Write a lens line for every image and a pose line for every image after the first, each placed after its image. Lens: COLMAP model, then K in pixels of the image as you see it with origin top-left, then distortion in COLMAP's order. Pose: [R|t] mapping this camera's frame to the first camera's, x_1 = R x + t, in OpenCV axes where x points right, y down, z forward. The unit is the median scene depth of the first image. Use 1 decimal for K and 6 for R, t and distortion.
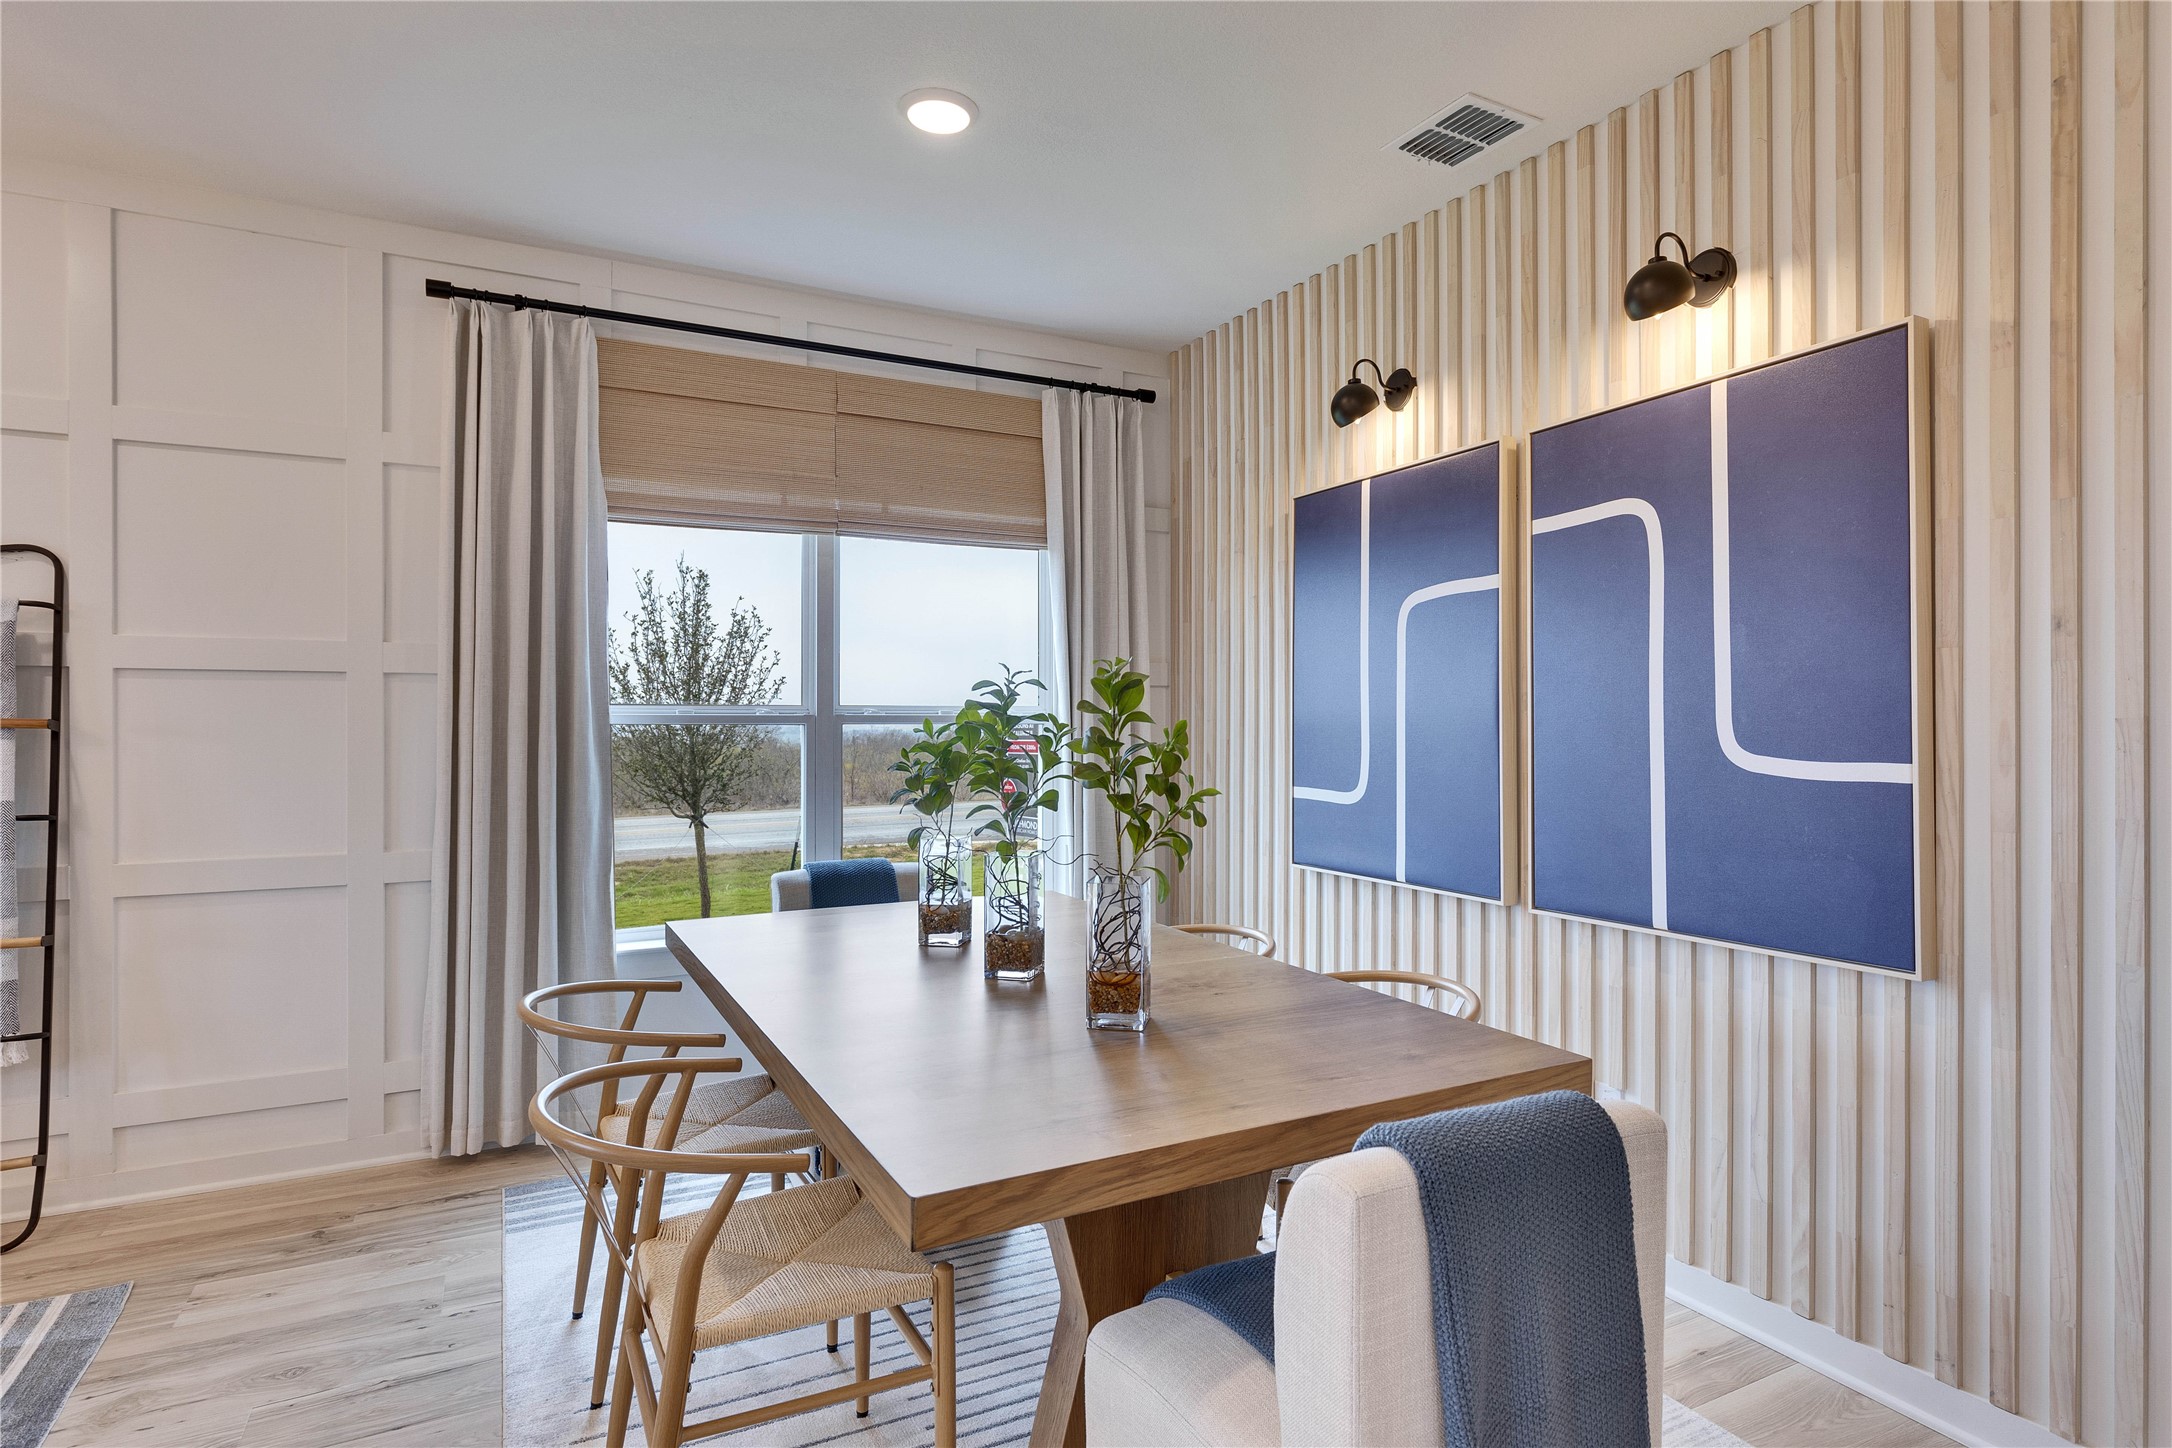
lens RADIAL K [[1153.4, 0, 1082.9], [0, 1153.4, 720.3], [0, 0, 1]] dist [-0.005117, 0.002554]
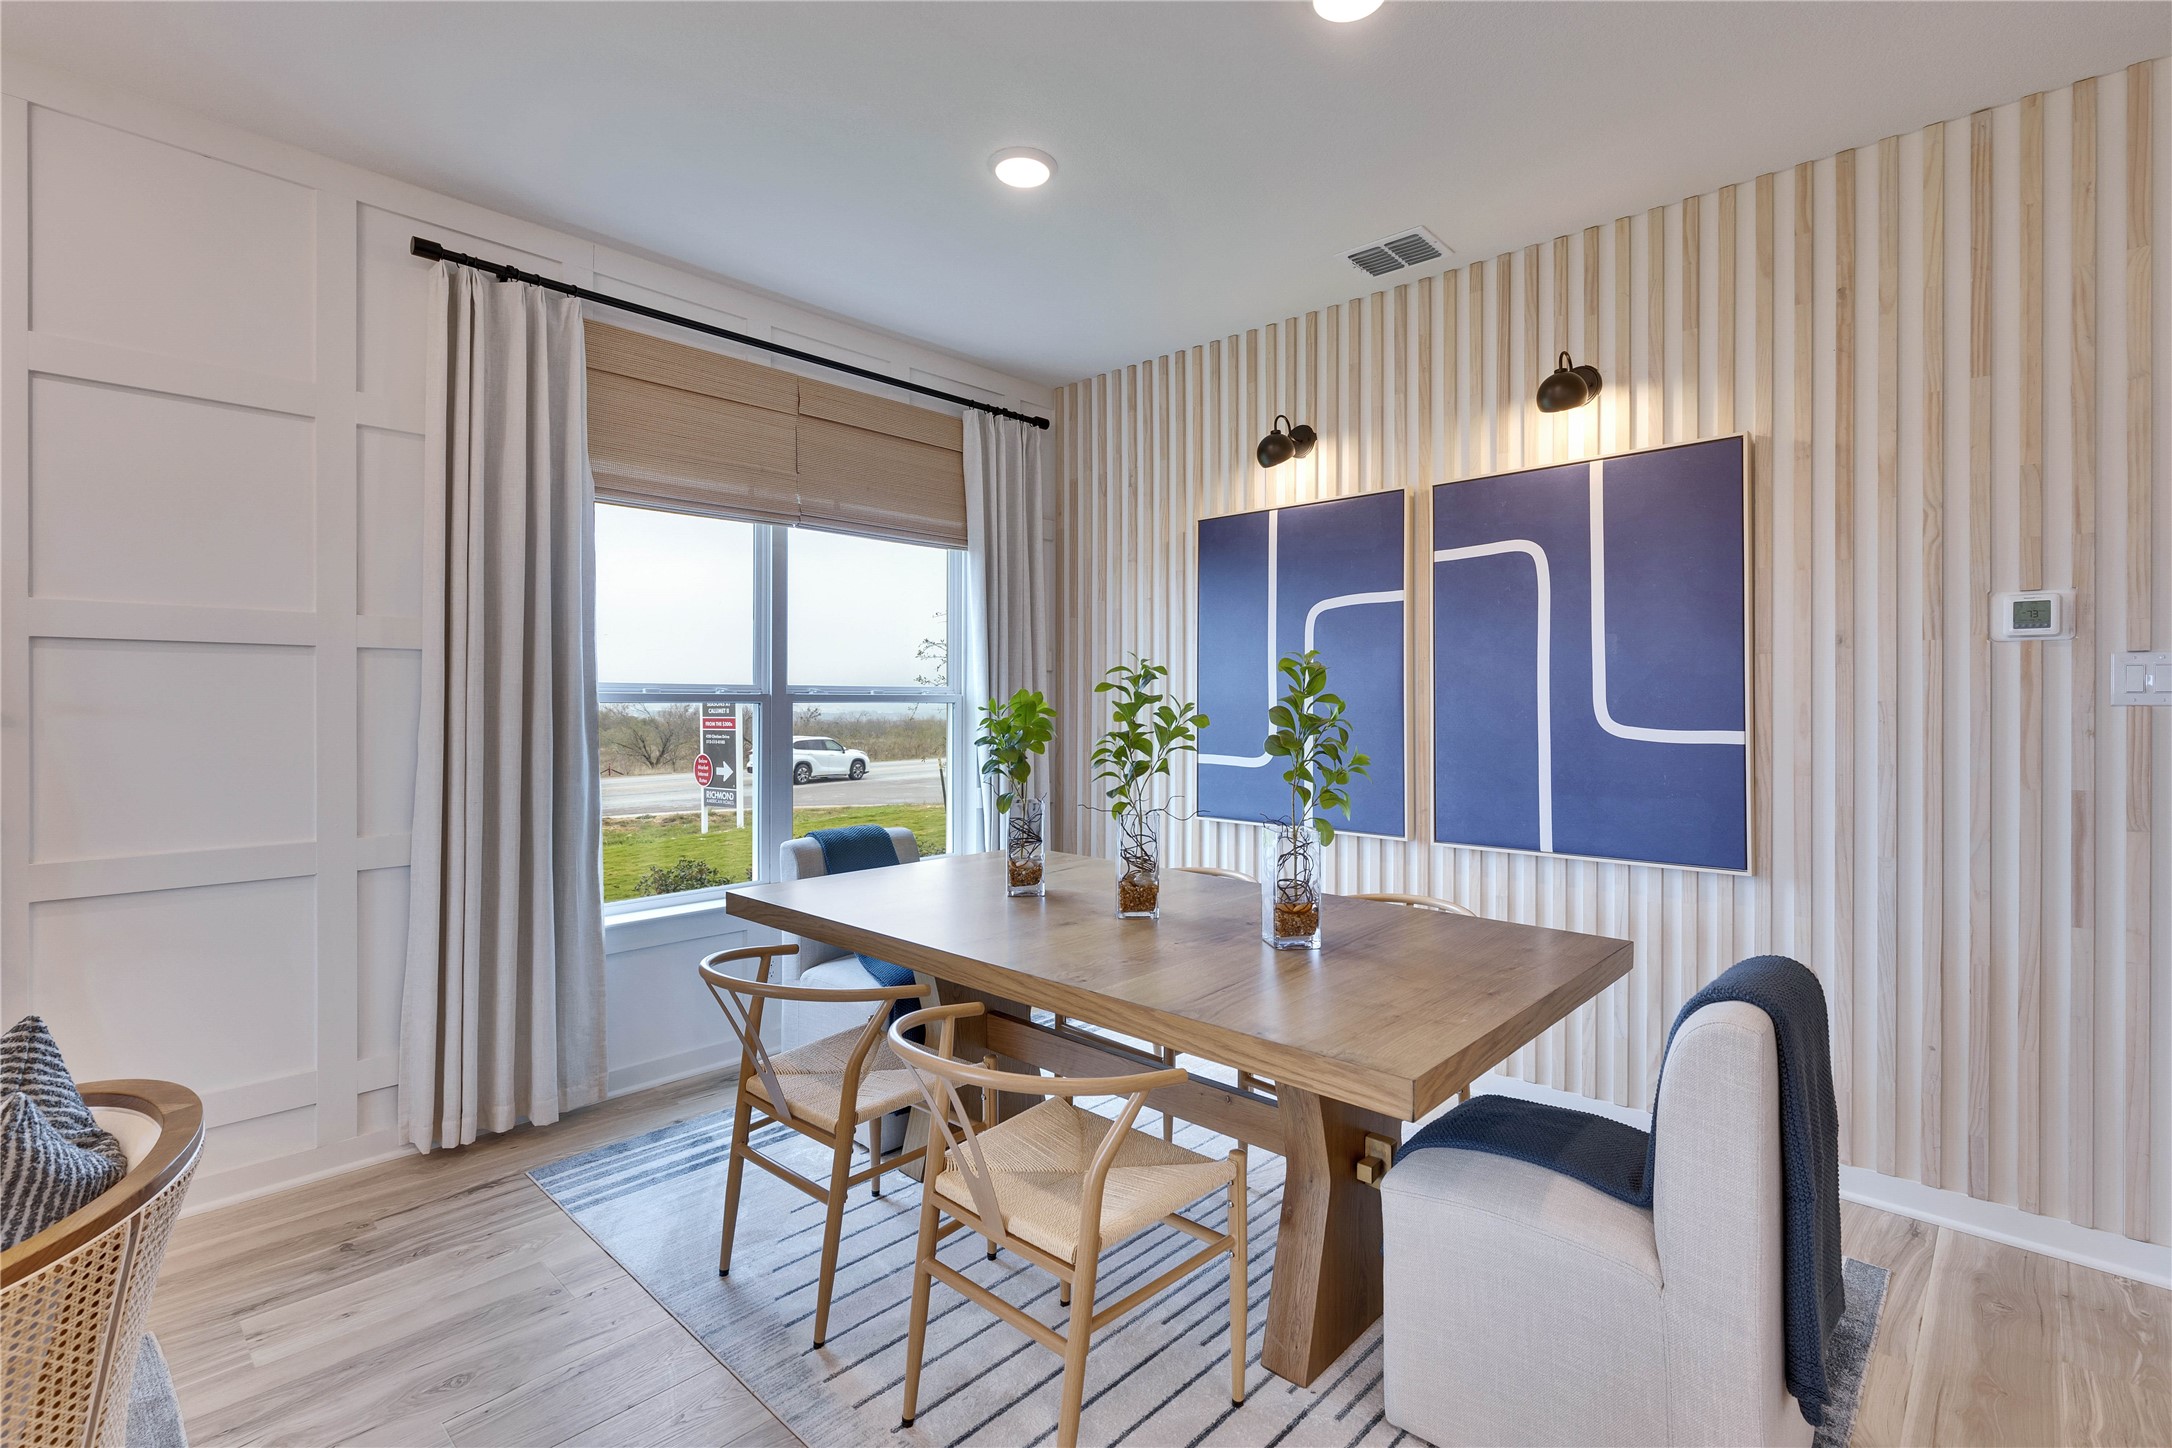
lens RADIAL K [[1003.2, 0, 1076.6], [0, 1003.2, 701.9], [0, 0, 1]] dist [0.003202, -0.000540]
pose [[0.945394, 0.002181, 0.325923, -0.330094], [-0.003029, 0.999993, 0.002096, -0.000287], [-0.325917, -0.002969, 0.945394, 0.031220]]
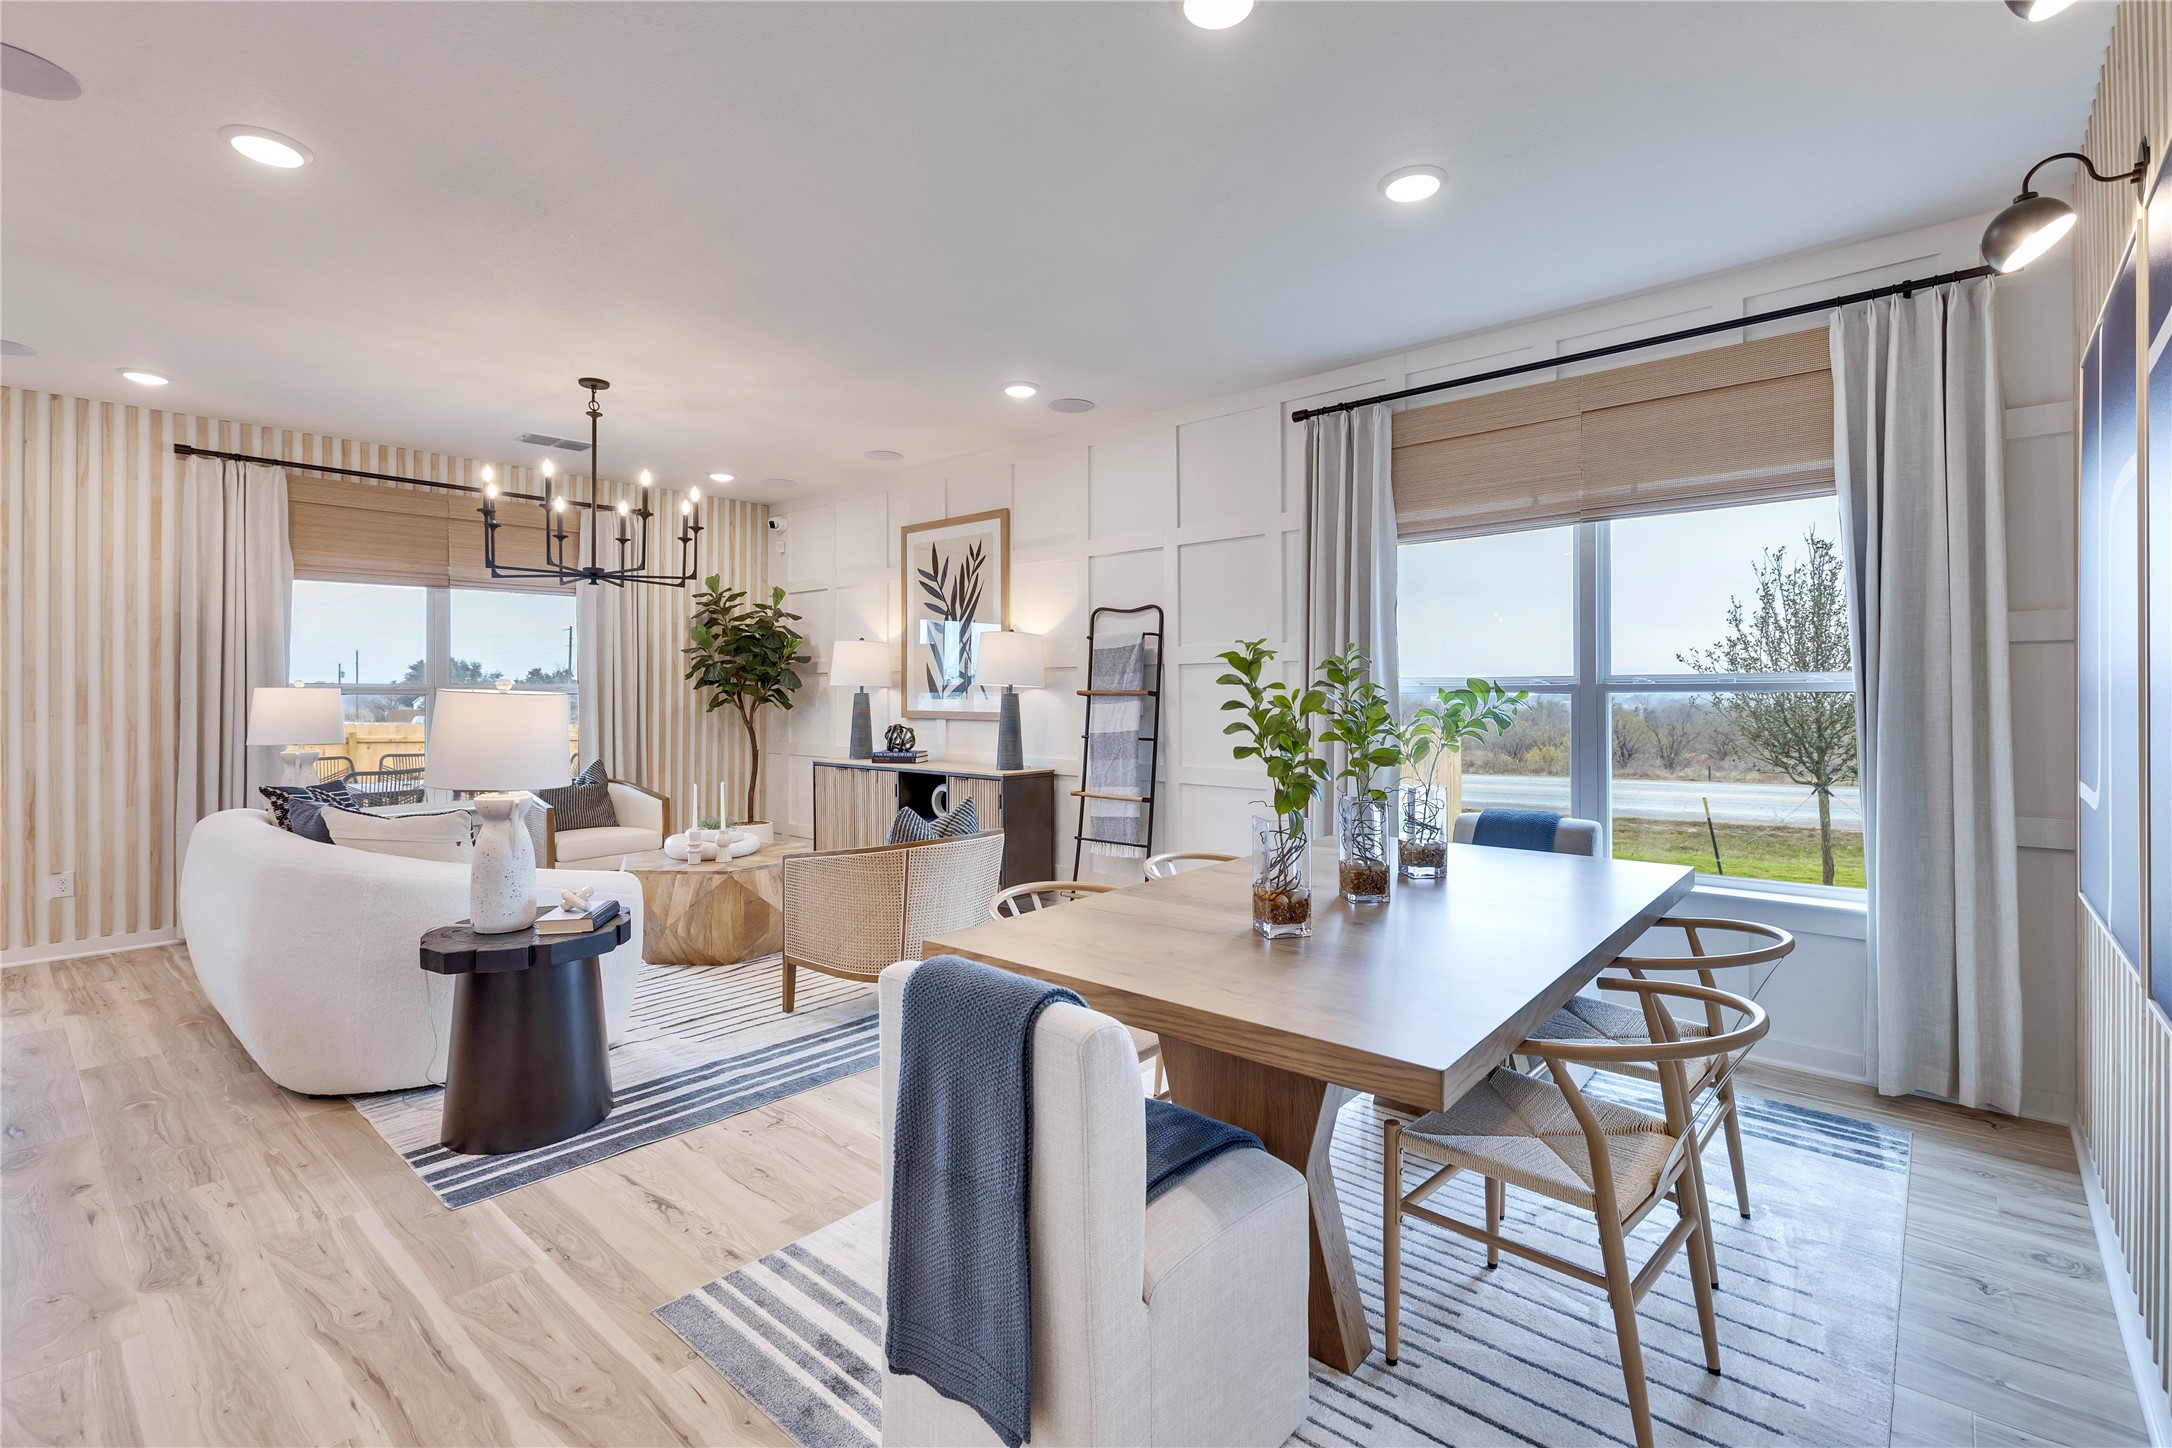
lens RADIAL K [[962.4, 0, 1102.5], [0, 962.4, 696.5], [0, 0, 1]] dist [-0.003604, -0.000943]
pose [[0.366981, 0.000697, -0.930228, 0.583009], [0.003460, 0.999992, 0.002114, 0.004651], [0.930222, -0.003994, 0.366976, 0.274768]]
